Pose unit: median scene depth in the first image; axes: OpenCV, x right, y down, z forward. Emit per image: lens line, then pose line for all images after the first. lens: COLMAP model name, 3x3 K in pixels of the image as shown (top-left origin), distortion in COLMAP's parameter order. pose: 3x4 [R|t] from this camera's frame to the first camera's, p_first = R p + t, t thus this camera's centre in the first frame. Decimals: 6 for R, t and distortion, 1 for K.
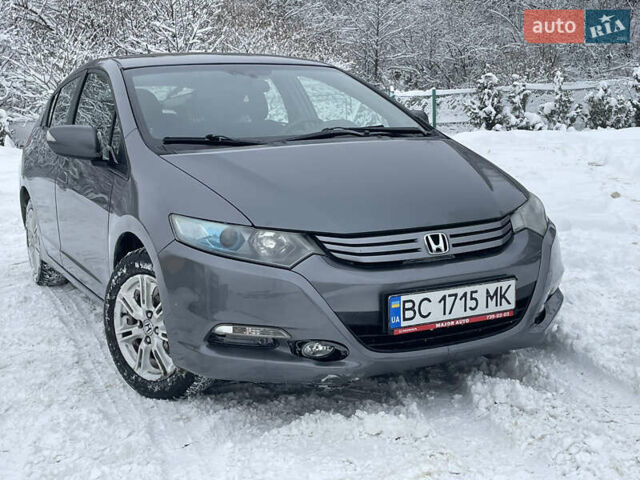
lens RADIAL K [[817.3, 0, 298.4], [0, 817.3, 235.1], [0, 0, 1]] dist [0.070930, 0.000000]
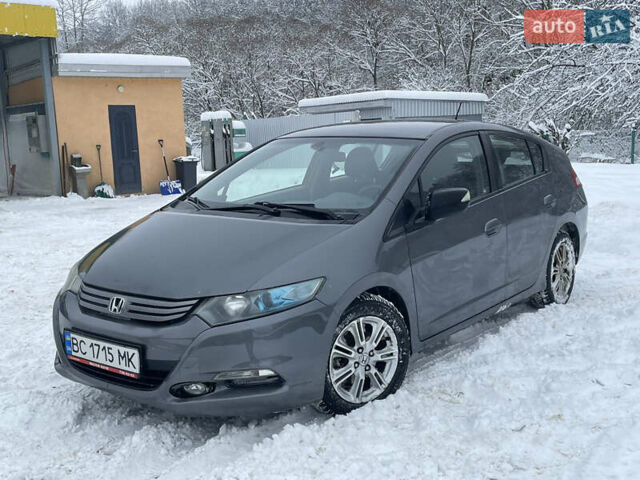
lens RADIAL K [[817.3, 0, 317.5], [0, 817.3, 226.8], [0, 0, 1]] dist [0.070930, 0.000000]
pose [[0.429824, 0.149554, -0.890441, 1.448700], [-0.132744, 0.985938, 0.101517, -0.287953], [0.893102, 0.074566, 0.443632, 0.690483]]
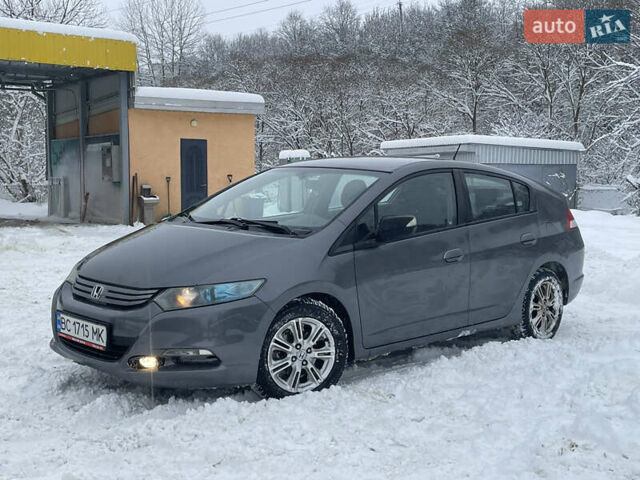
lens RADIAL K [[896.0, 0, 299.9], [0, 896.0, 220.4], [0, 0, 1]] dist [0.088579, 0.000000]
pose [[0.291795, 0.108952, -0.950255, 1.916015], [-0.179295, 0.982111, 0.057548, -0.295823], [0.939526, 0.153584, 0.306110, 0.808341]]
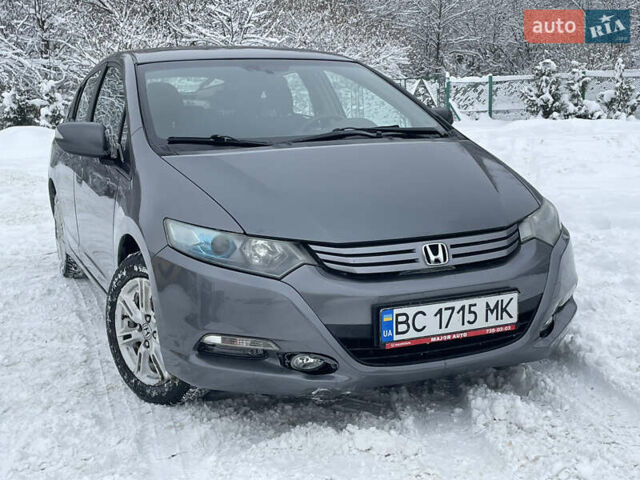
lens RADIAL K [[817.3, 0, 318.9], [0, 817.3, 242.0], [0, 0, 1]] dist [0.070930, 0.000000]
pose [[0.998791, 0.016458, -0.046324, 0.075561], [-0.015169, 0.999492, 0.028031, -0.028729], [0.046762, -0.027295, 0.998533, 0.030689]]
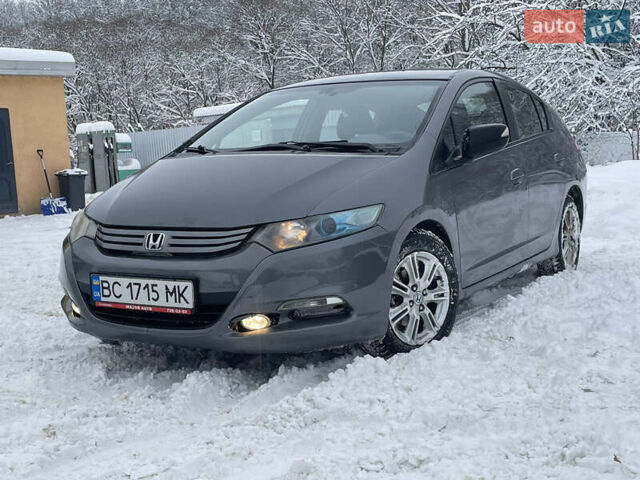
lens RADIAL K [[962.0, 0, 322.1], [0, 962.0, 242.6], [0, 0, 1]] dist [0.097262, 0.000000]
pose [[0.552673, 0.105420, -0.826704, 1.441955], [-0.115470, 0.992086, 0.049315, -0.083911], [0.825360, 0.068205, 0.560472, 0.417380]]
